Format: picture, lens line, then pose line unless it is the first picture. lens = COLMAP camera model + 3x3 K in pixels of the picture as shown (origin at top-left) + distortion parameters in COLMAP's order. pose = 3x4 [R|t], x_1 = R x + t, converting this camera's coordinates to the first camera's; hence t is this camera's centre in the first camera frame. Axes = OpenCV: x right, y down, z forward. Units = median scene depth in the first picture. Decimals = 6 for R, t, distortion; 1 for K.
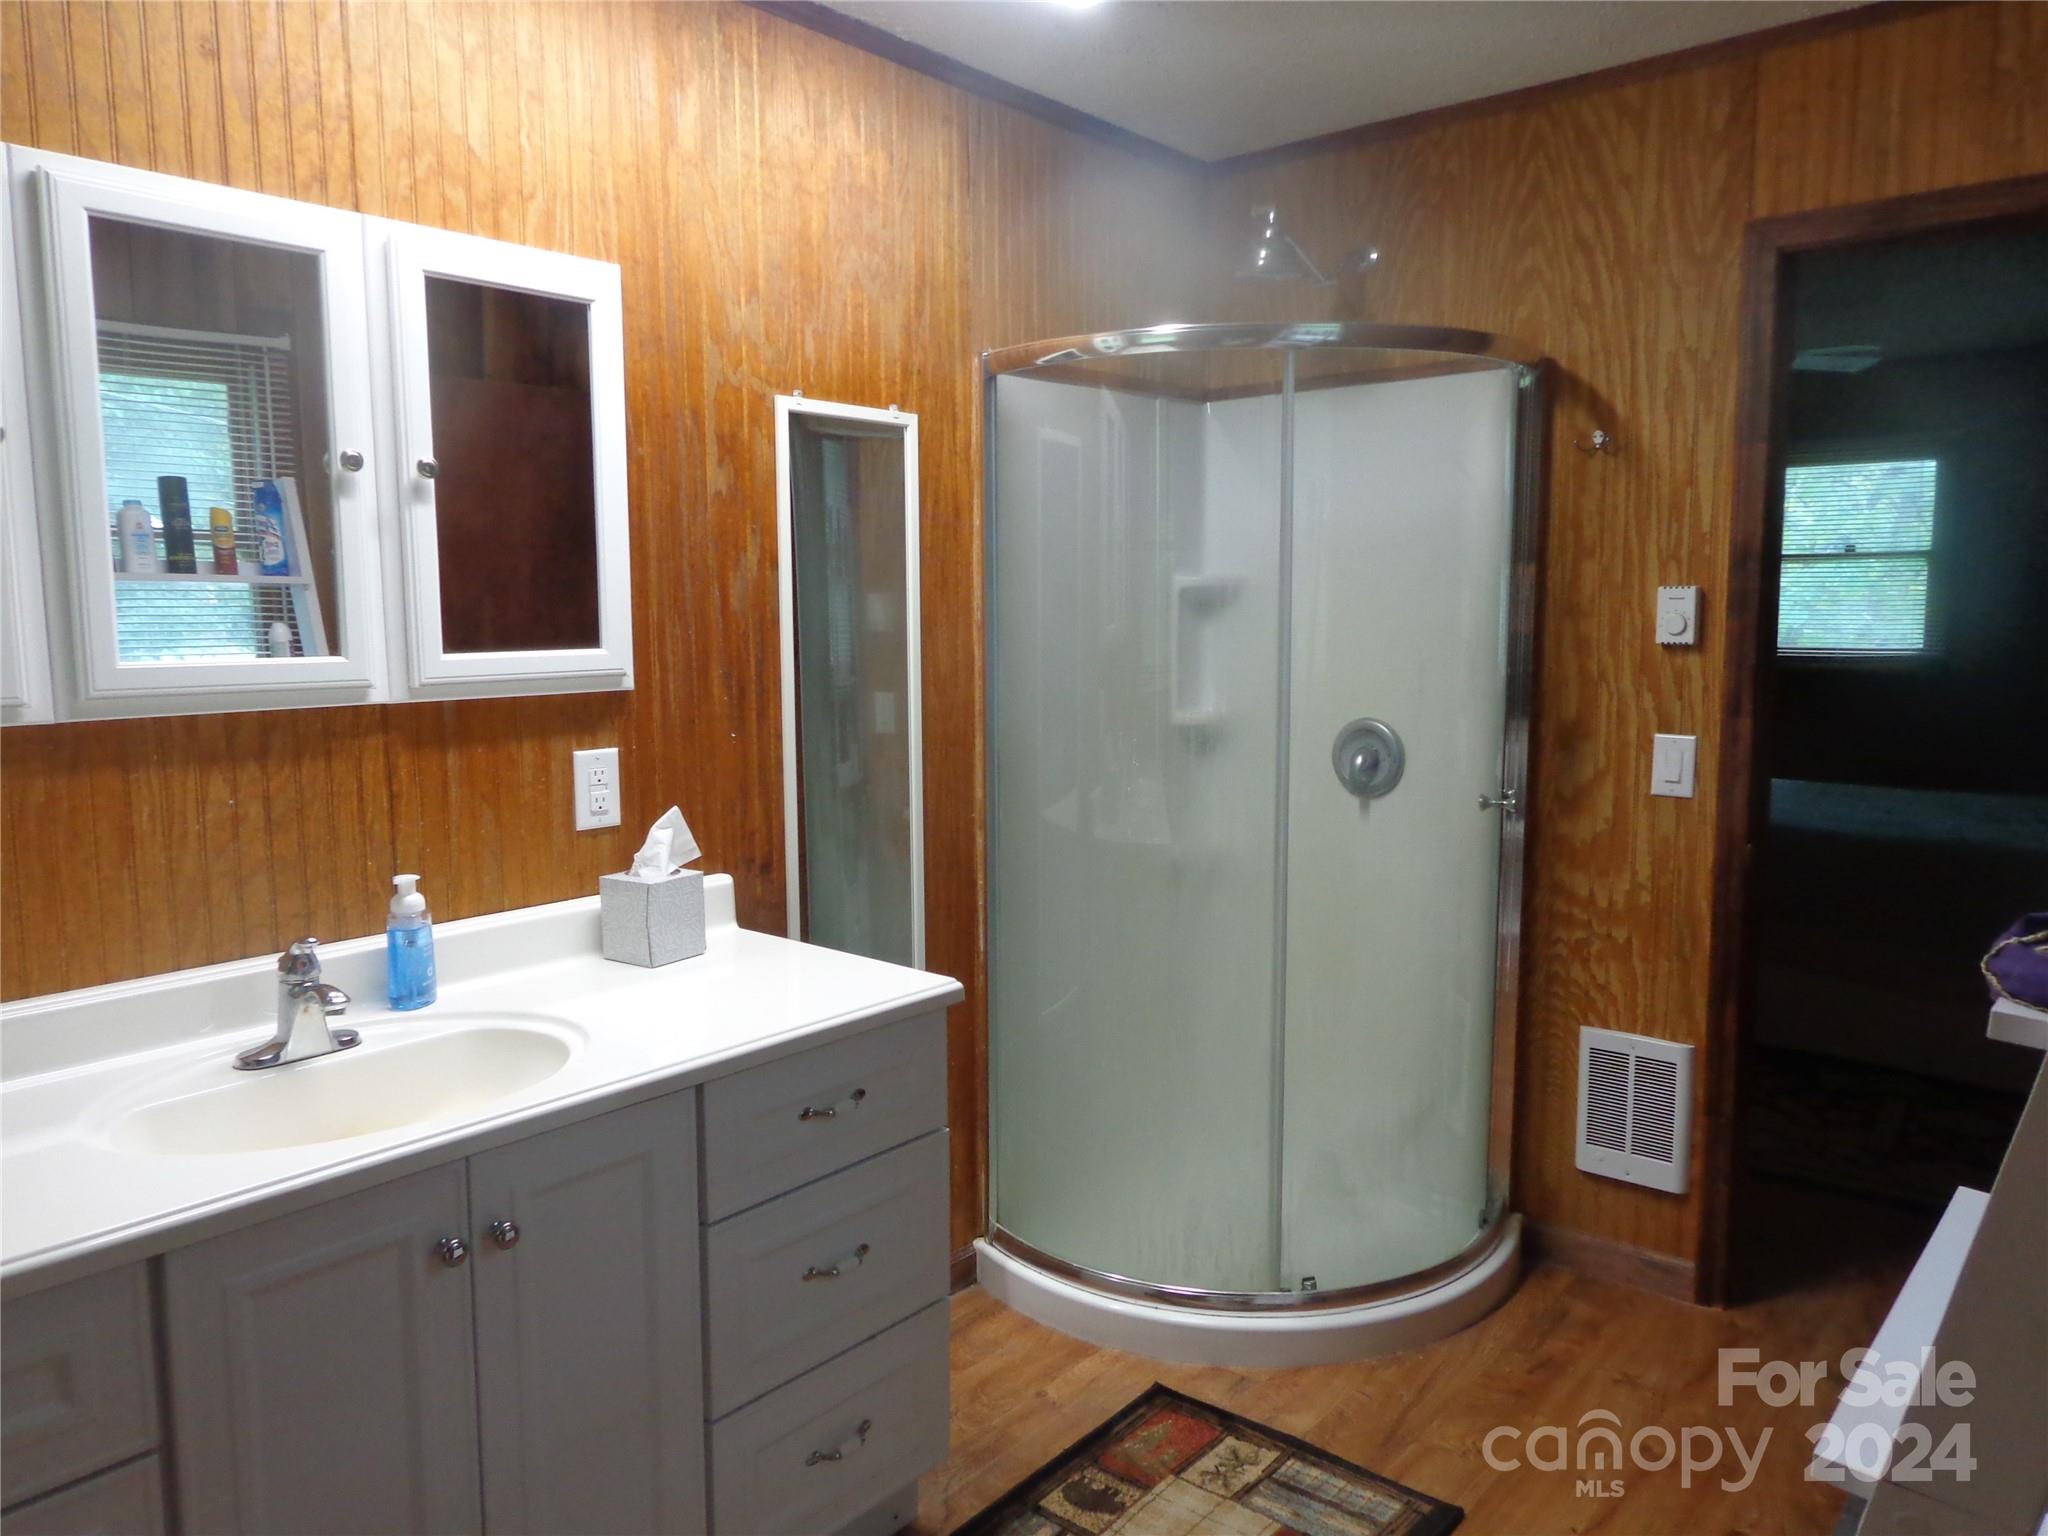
lens RADIAL K [[1438.9, 0, 1024.0], [0, 1438.9, 768.0], [0, 0, 1]] dist [0.005813, 0.004055]
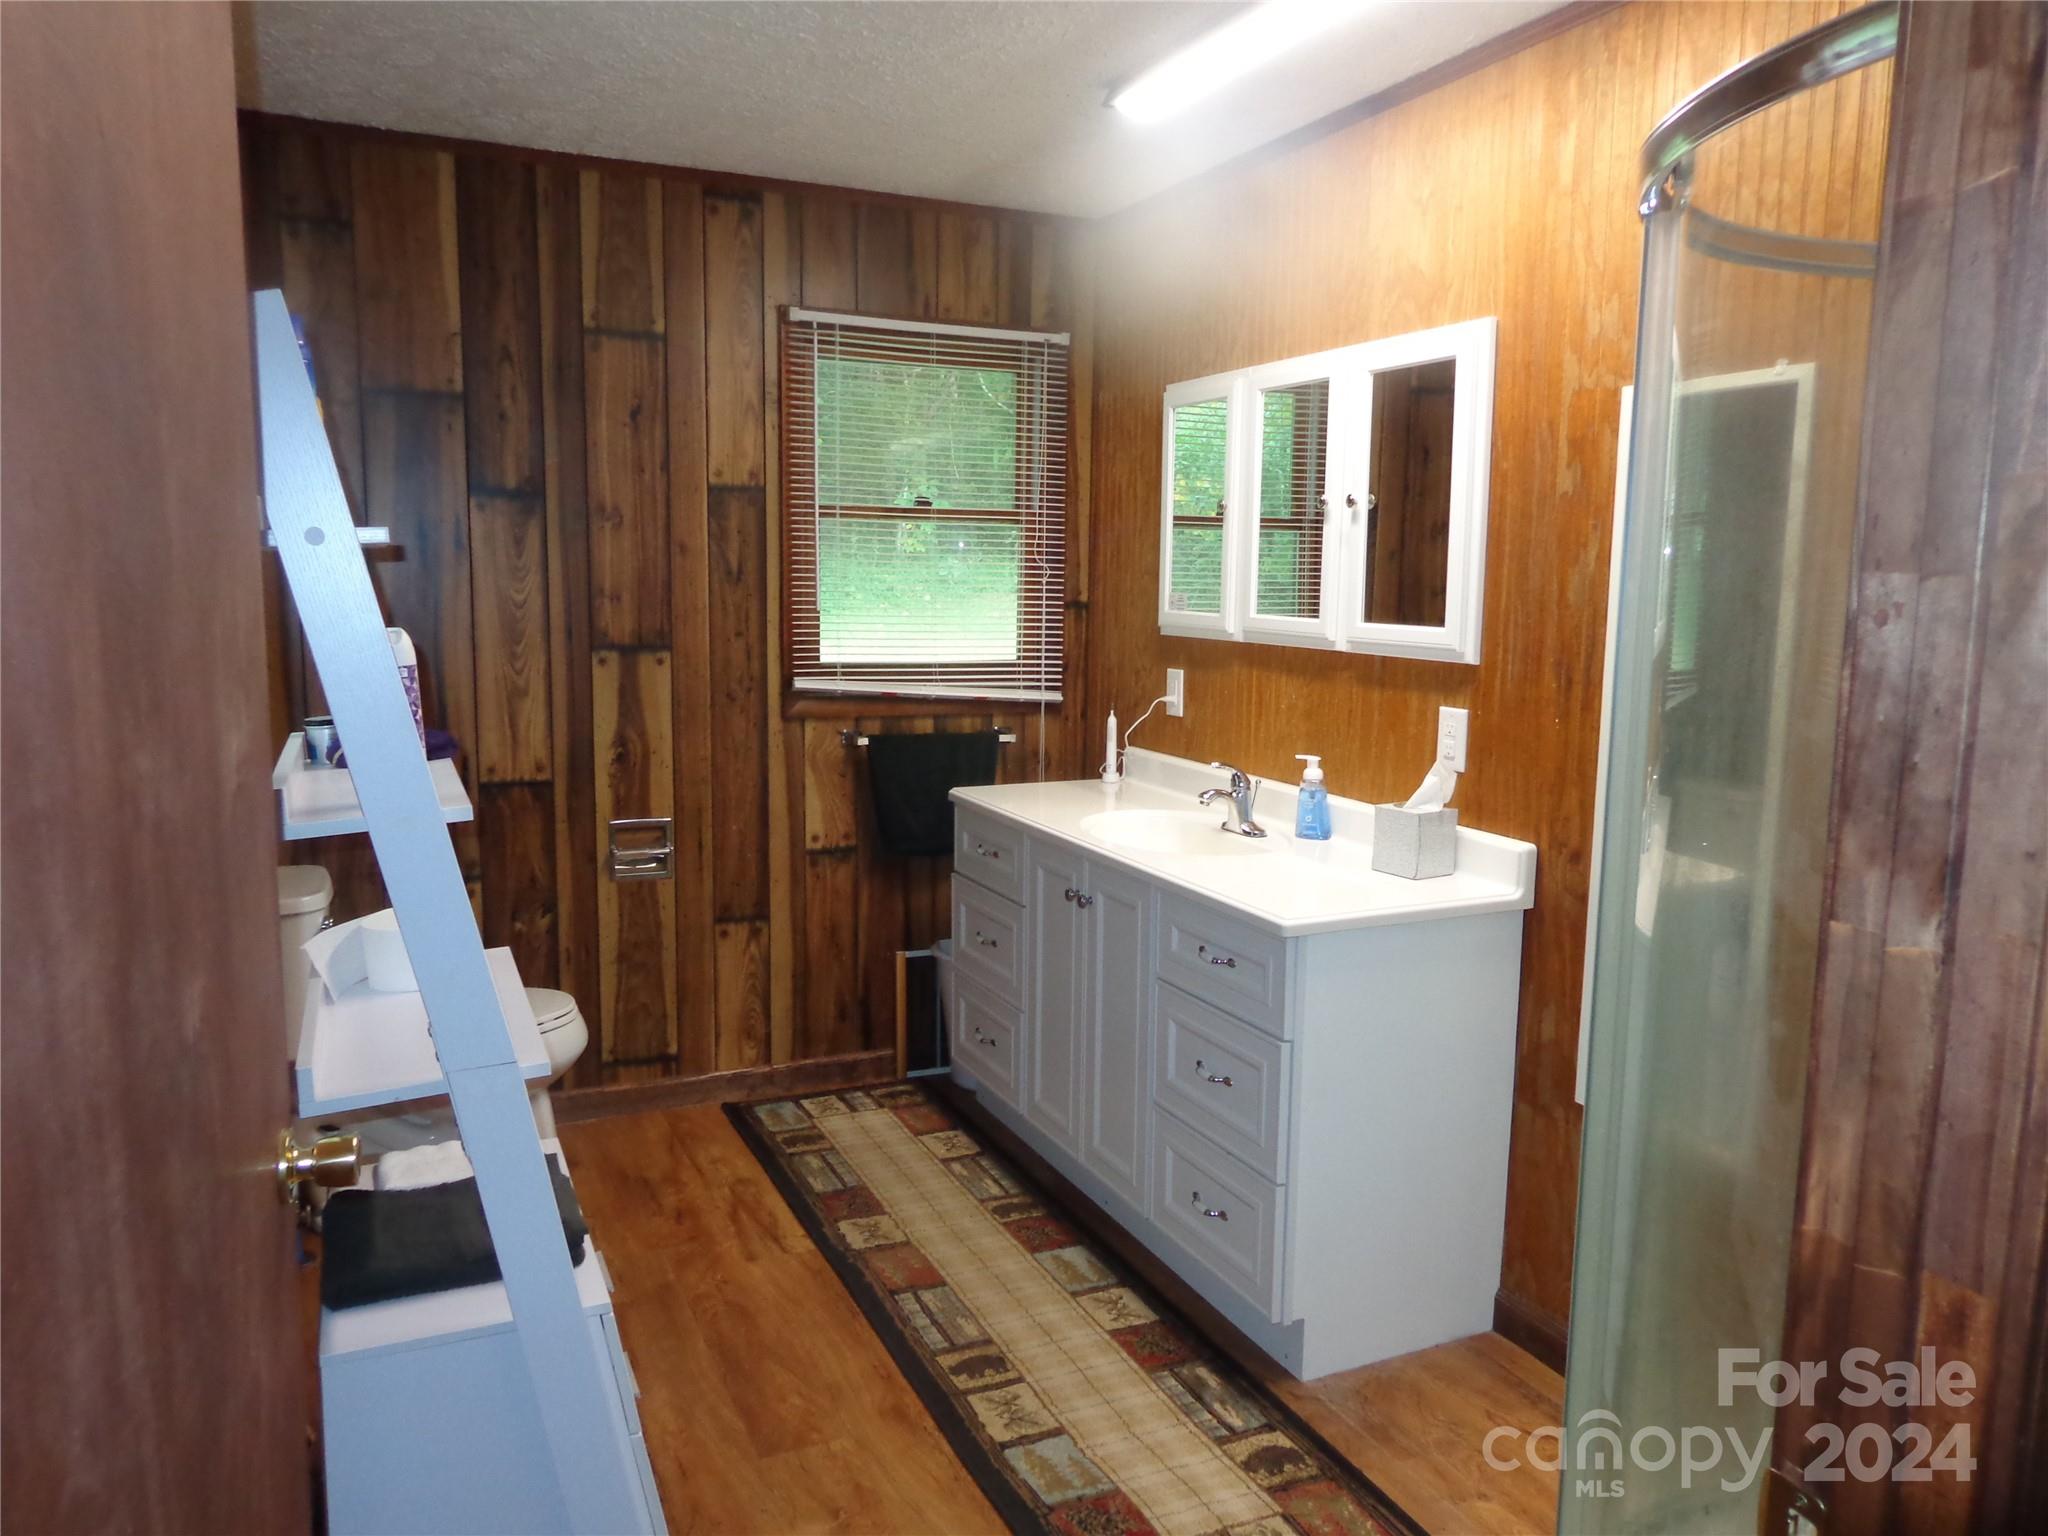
lens RADIAL K [[1438.9, 0, 1024.0], [0, 1438.9, 768.0], [0, 0, 1]] dist [0.005813, 0.004055]
pose [[-0.417526, 0.124816, -0.900051, 1.007935], [-0.118752, 0.974531, 0.190232, -0.157793], [0.900872, 0.186310, -0.392070, 1.167944]]
